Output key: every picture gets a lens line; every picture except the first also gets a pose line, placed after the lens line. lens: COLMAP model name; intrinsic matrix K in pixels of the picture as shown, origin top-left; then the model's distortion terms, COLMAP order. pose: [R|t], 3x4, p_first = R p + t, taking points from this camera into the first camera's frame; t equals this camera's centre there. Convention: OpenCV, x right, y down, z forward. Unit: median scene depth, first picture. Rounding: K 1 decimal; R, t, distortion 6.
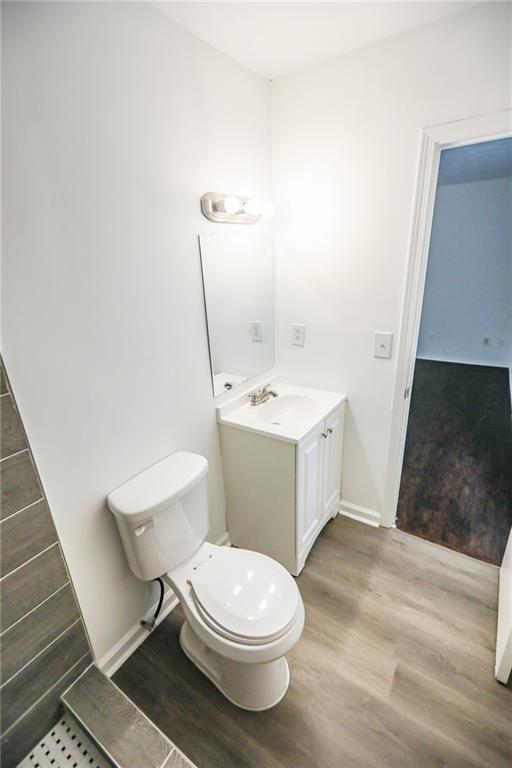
lens RADIAL K [[342.1, 0, 256.0], [0, 342.1, 384.0], [0, 0, 1]] dist [0.001266, 0.001052]
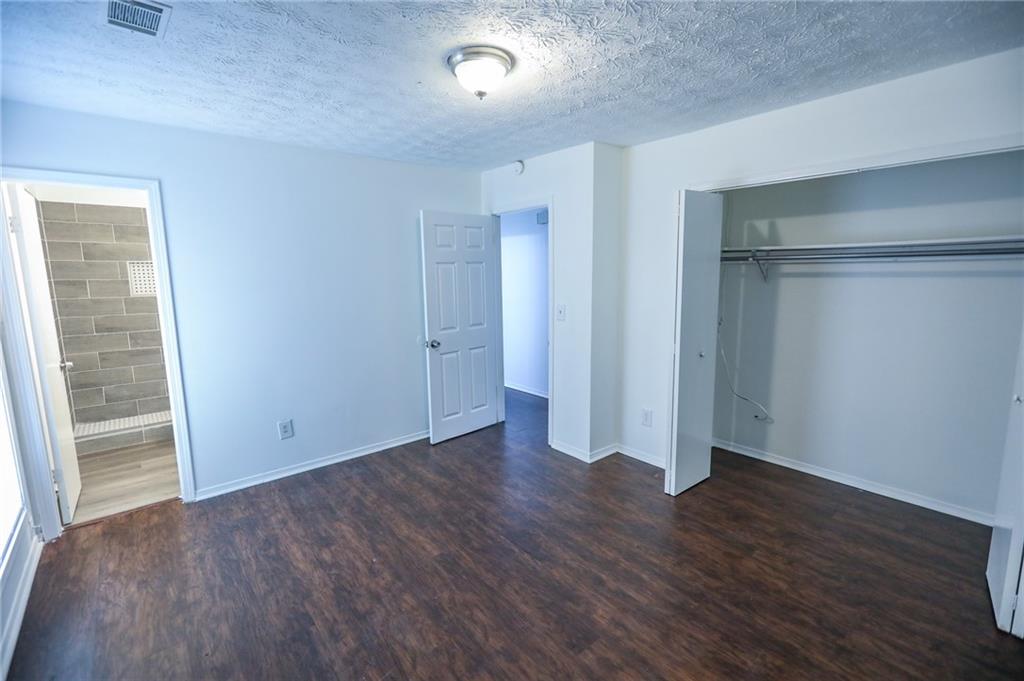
lens RADIAL K [[456.1, 0, 511.8], [0, 456.1, 337.3], [0, 0, 1]] dist [0.001266, 0.001052]
pose [[-0.278859, 0.182550, -0.942822, 1.192404], [-0.306631, 0.913450, 0.267556, -0.658711], [0.910063, 0.363709, -0.198748, 1.769287]]
